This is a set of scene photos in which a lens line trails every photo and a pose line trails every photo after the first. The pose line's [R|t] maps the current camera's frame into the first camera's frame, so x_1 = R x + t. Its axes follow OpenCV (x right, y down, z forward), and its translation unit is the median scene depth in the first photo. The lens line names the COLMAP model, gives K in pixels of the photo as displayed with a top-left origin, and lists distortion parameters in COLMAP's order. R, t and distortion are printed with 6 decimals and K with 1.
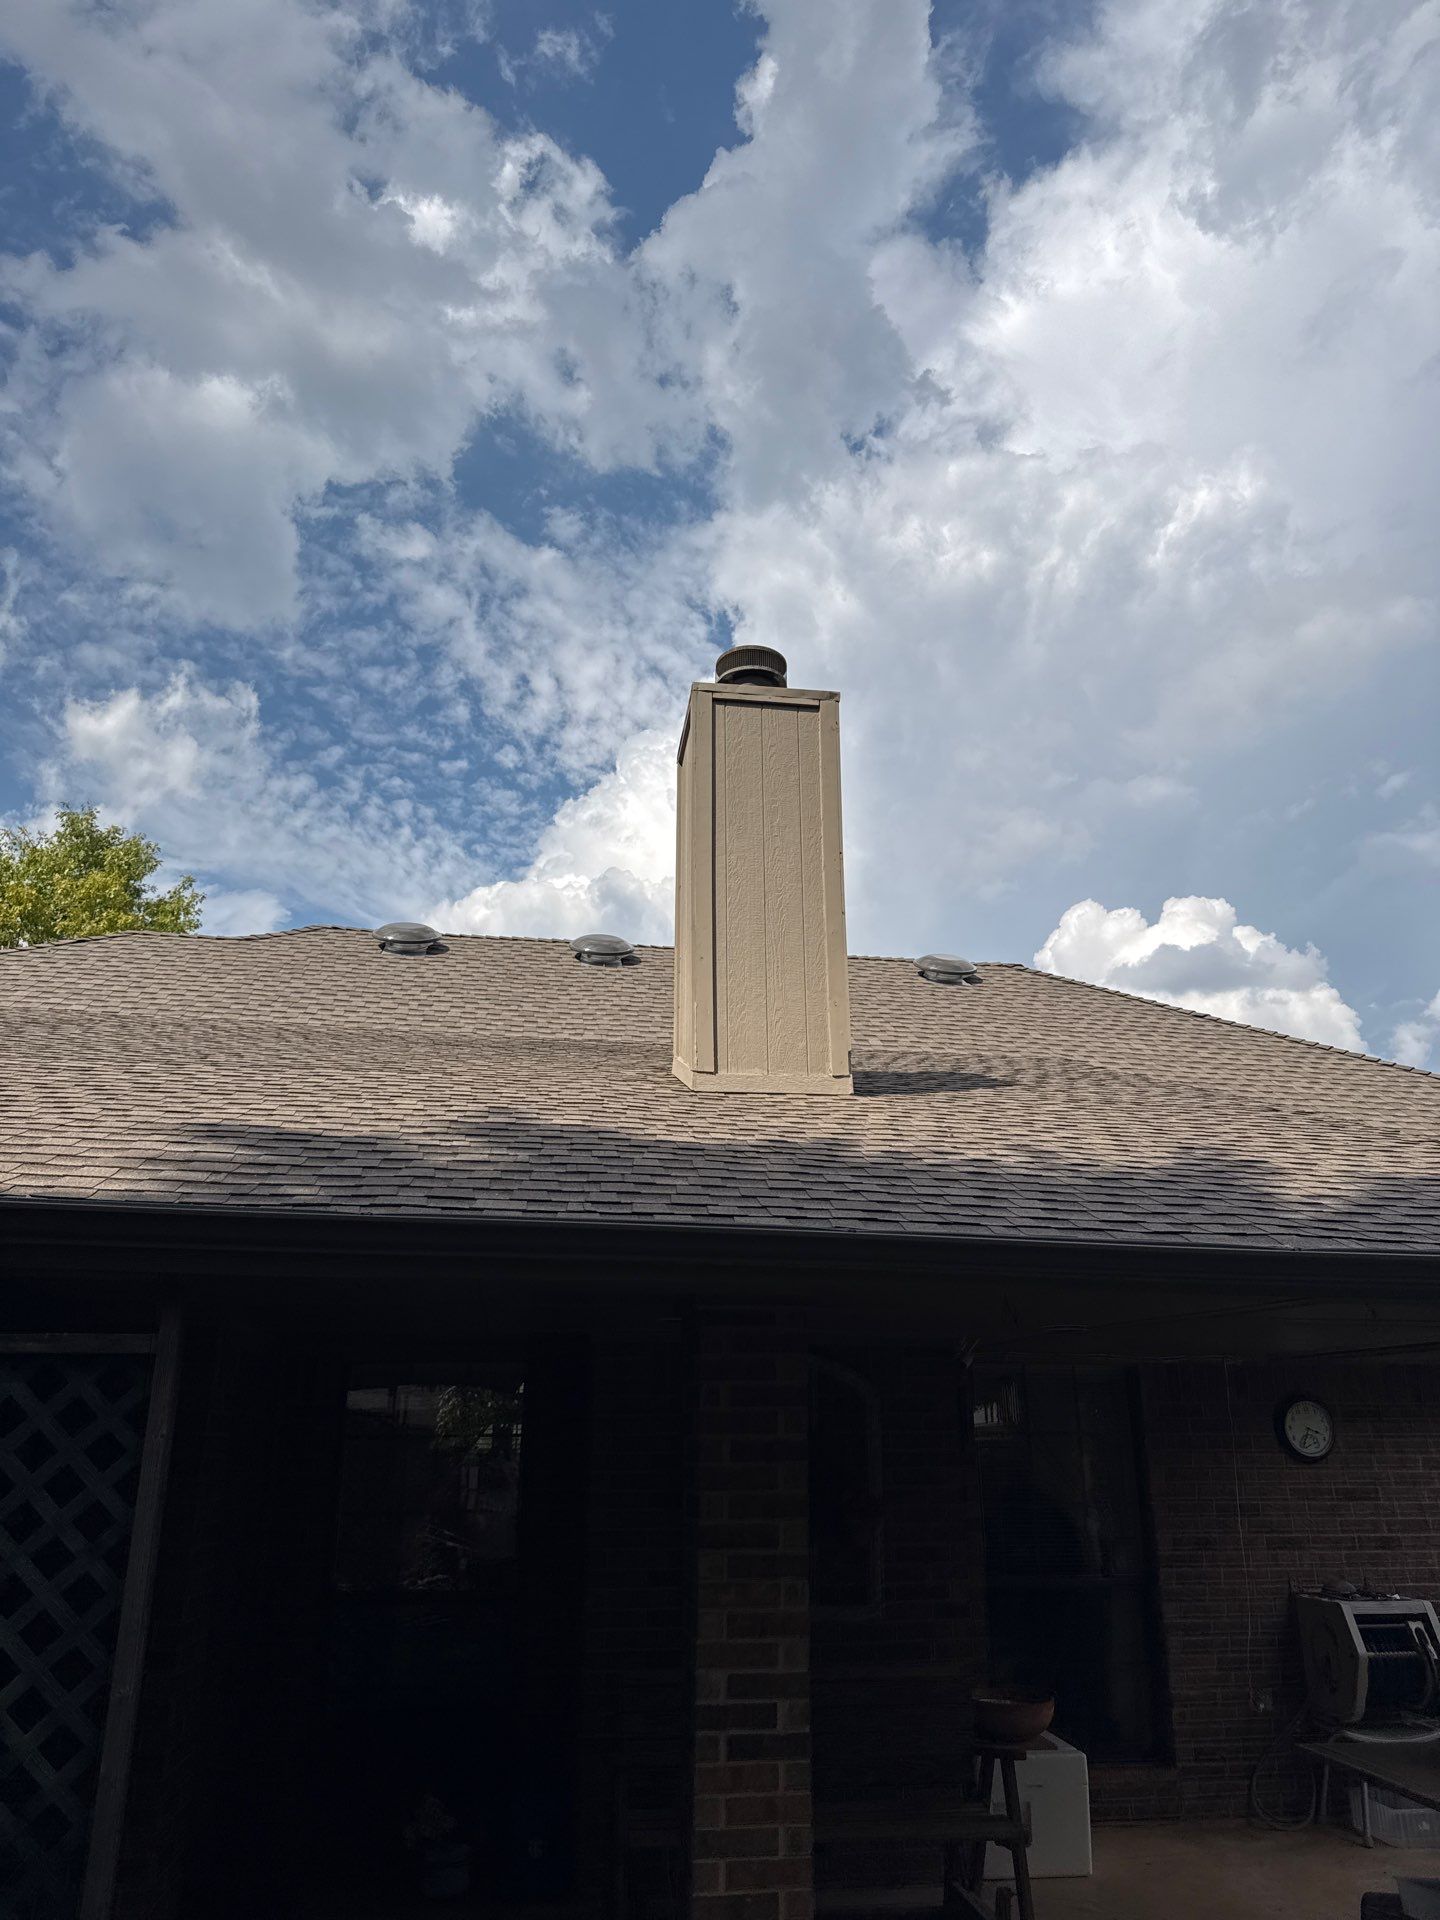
lens RADIAL K [[1397.1, 0, 716.8], [0, 1397.1, 872.4], [0, 0, 1]] dist [-0.021399, -0.005116]
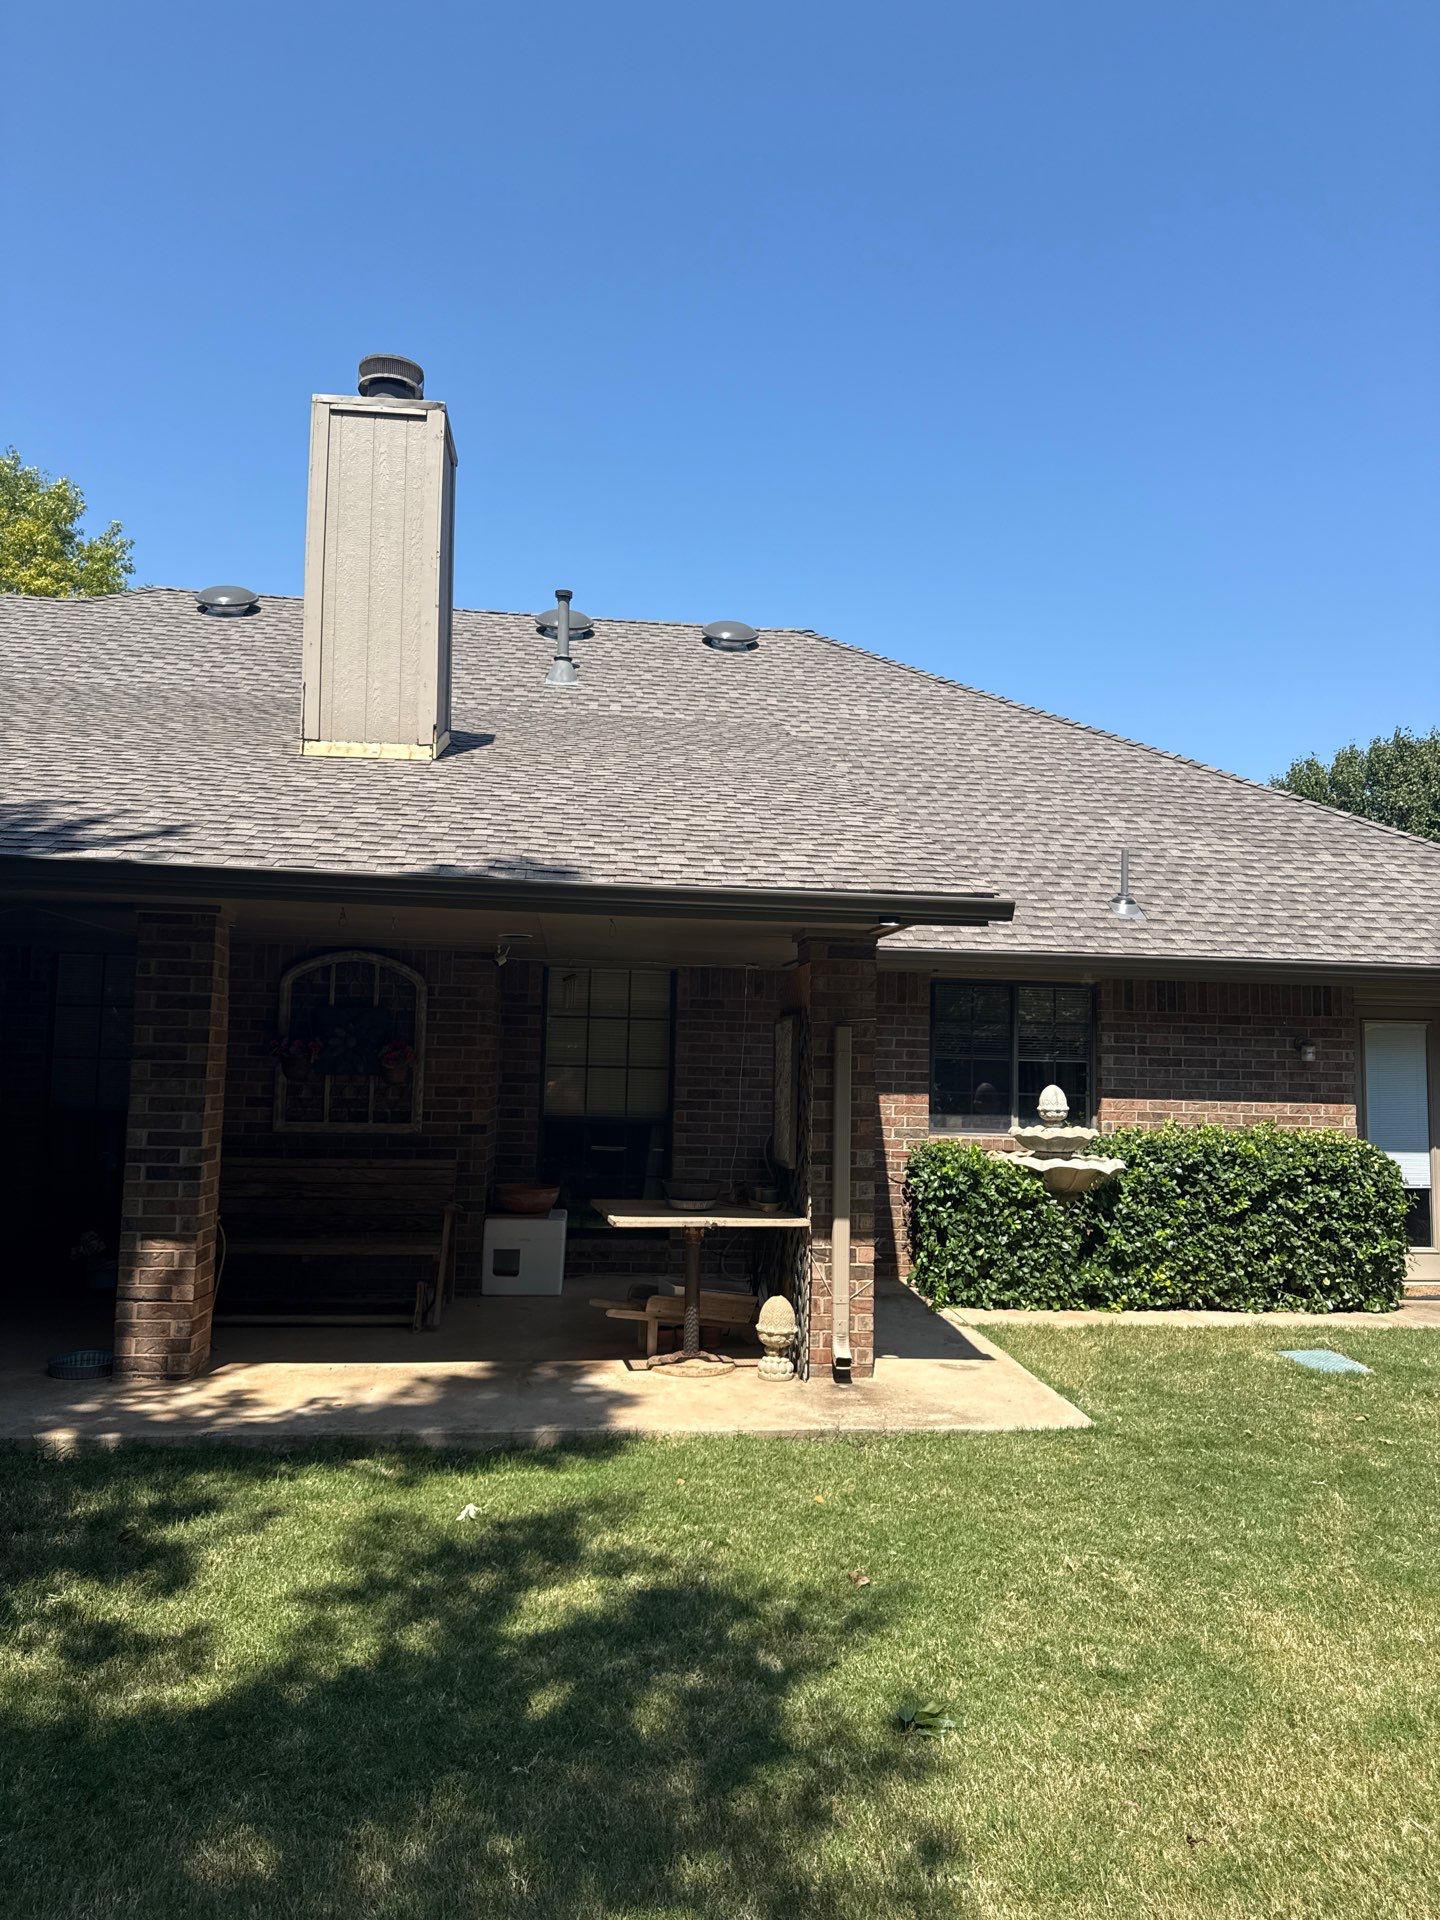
lens RADIAL K [[1401.1, 0, 720.0], [0, 1401.1, 960.0], [0, 0, 1]] dist [-0.001070, -0.003490]
pose [[0.999303, 0.016383, -0.033534, 0.396873], [-0.005003, 0.949200, 0.314634, -0.064213], [0.036985, -0.314247, 0.948621, -0.241881]]
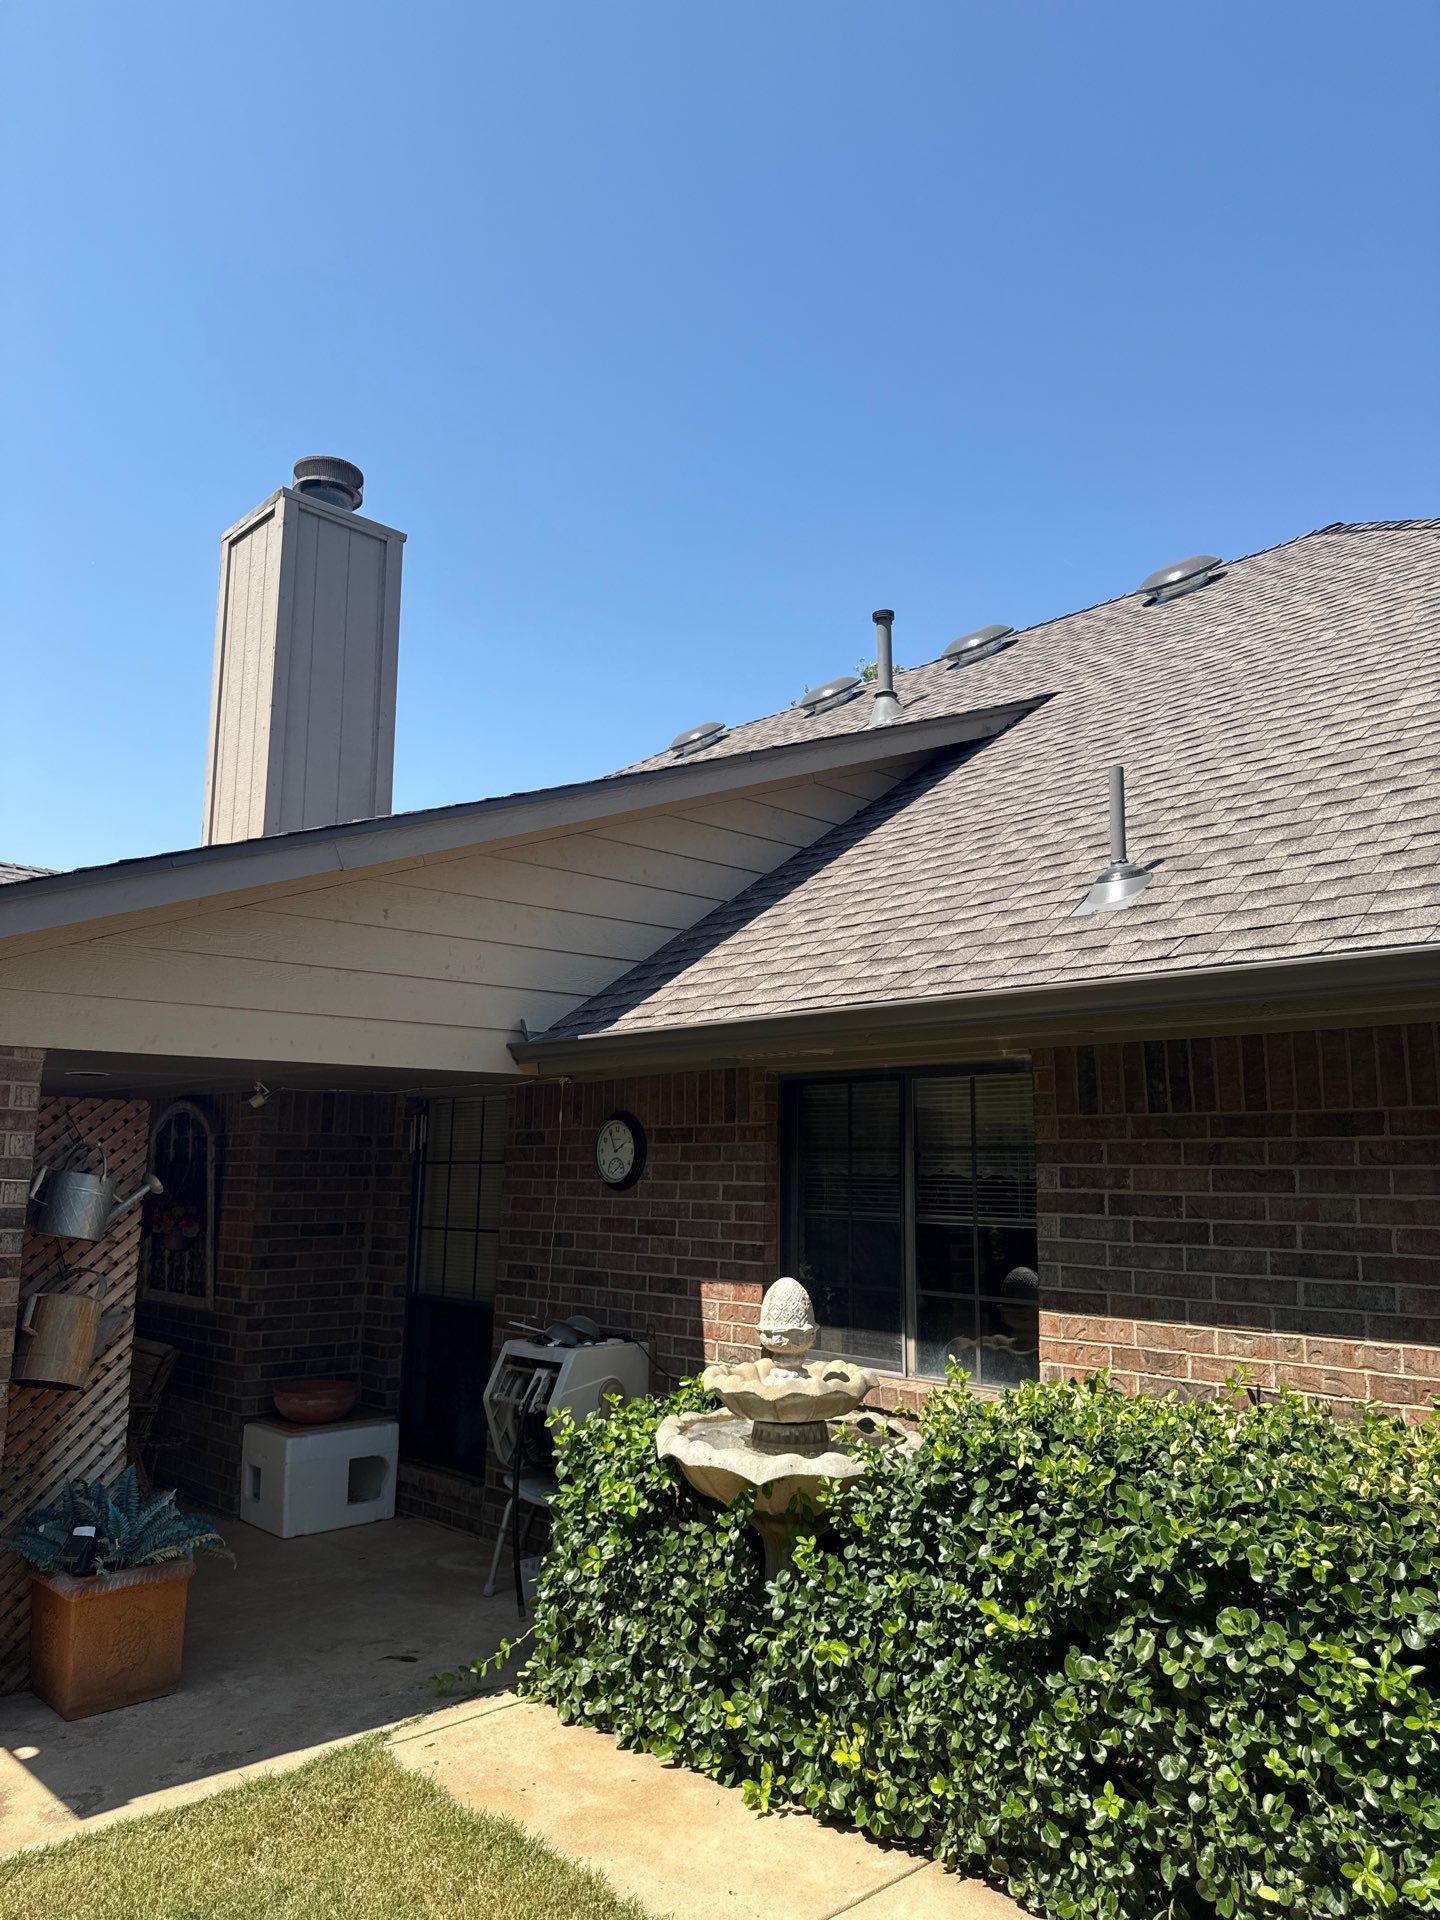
lens RADIAL K [[1401.1, 0, 720.0], [0, 1401.1, 960.0], [0, 0, 1]] dist [-0.001070, -0.003490]
pose [[0.584152, -0.123397, -0.802209, 1.159738], [0.296263, 0.952596, 0.069203, 0.256717], [0.755642, -0.278091, 0.593019, 0.588503]]
